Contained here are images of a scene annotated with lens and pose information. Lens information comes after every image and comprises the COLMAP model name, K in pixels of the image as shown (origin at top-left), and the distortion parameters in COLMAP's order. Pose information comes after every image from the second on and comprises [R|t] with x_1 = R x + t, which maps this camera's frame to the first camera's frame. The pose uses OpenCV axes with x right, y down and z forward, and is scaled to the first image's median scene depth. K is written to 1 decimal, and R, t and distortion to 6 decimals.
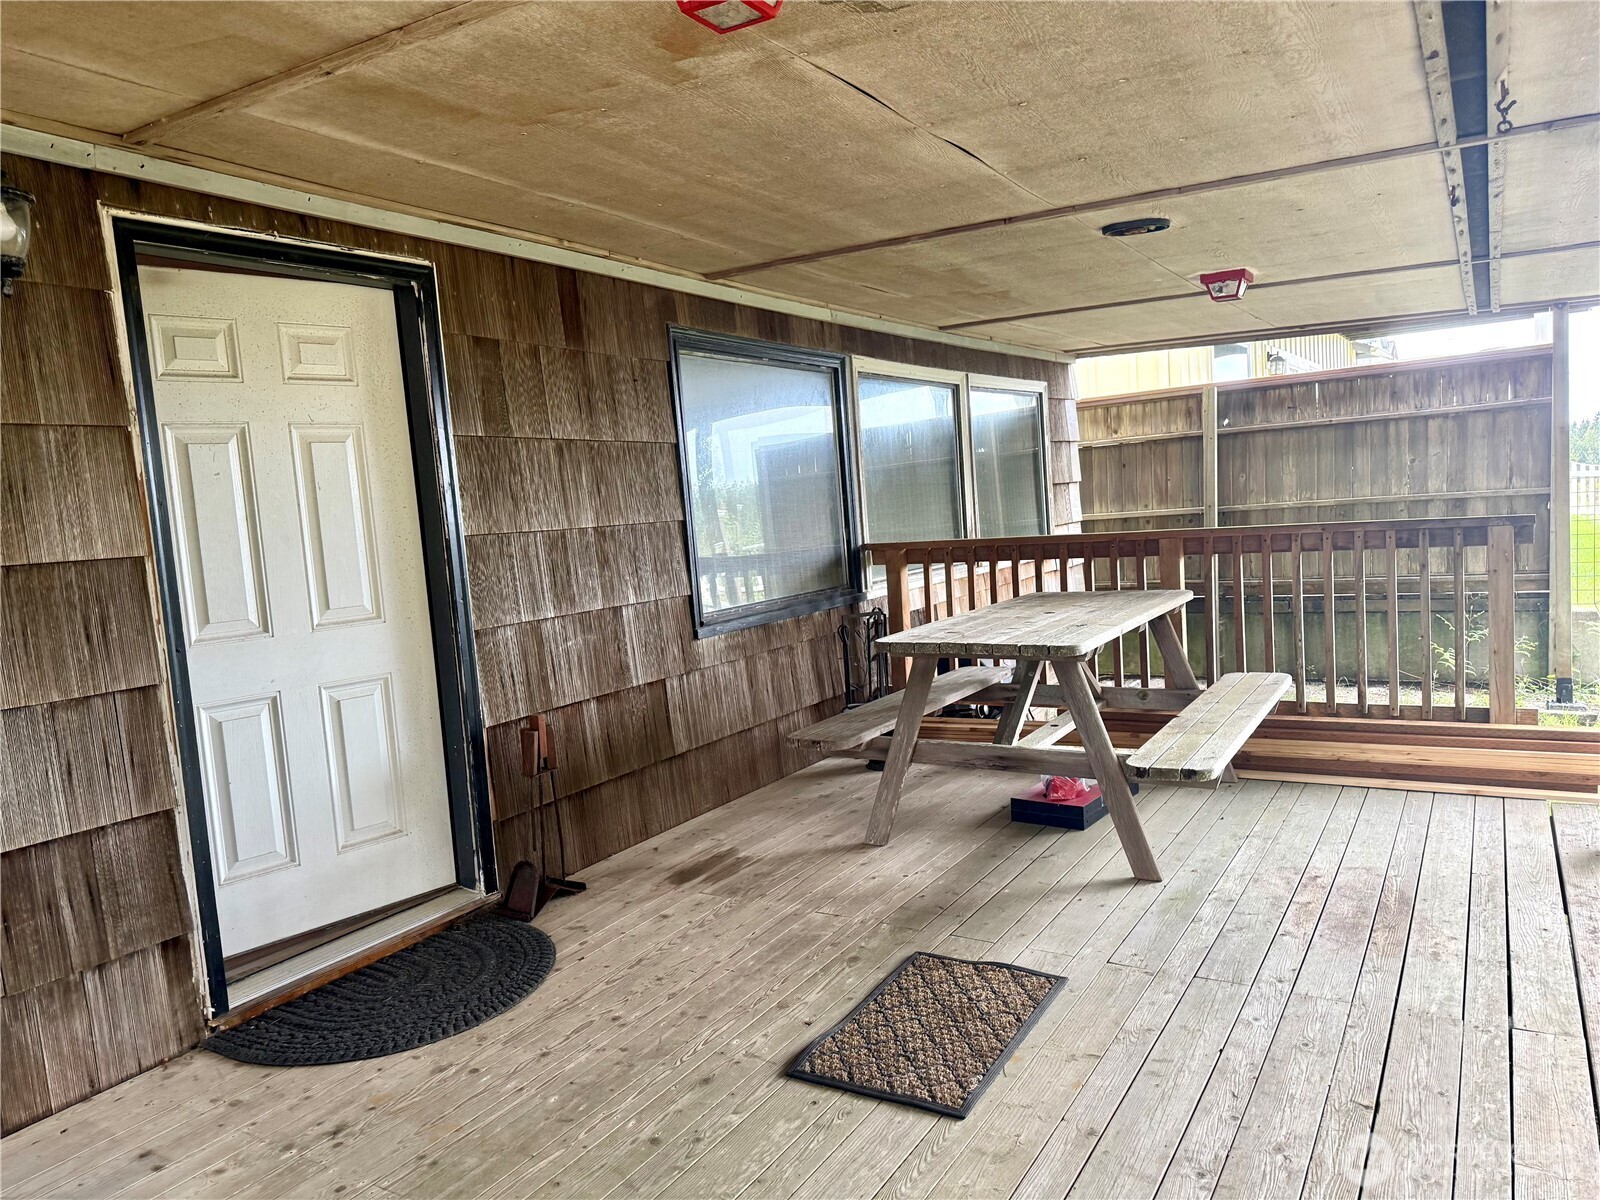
lens RADIAL K [[1135.7, 0, 792.2], [0, 1135.7, 602.1], [0, 0, 1]] dist [0.051416, -0.050892]
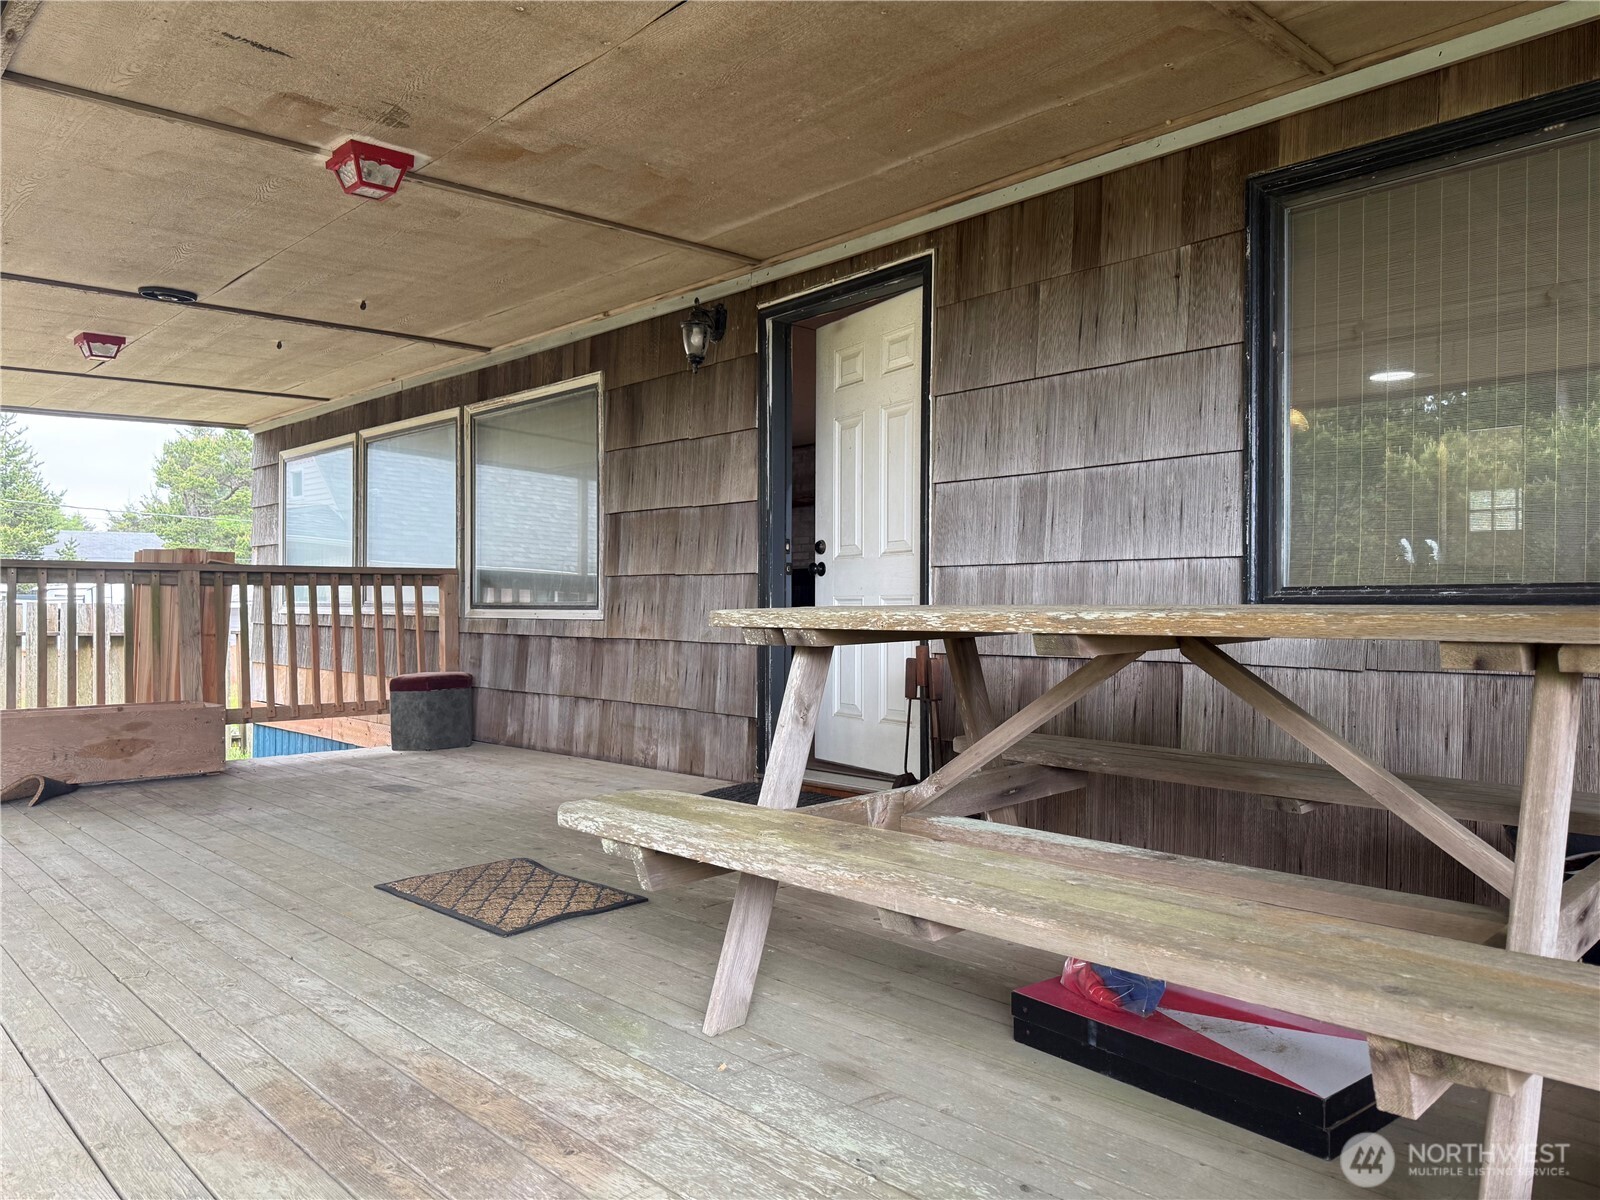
lens RADIAL K [[1135.7, 0, 793.4], [0, 1135.7, 603.1], [0, 0, 1]] dist [0.051416, -0.050892]
pose [[-0.269251, 0.065325, -0.960852, 1.045051], [-0.063520, 0.994320, 0.085400, -0.032110], [0.960973, 0.084027, -0.263572, 1.441583]]
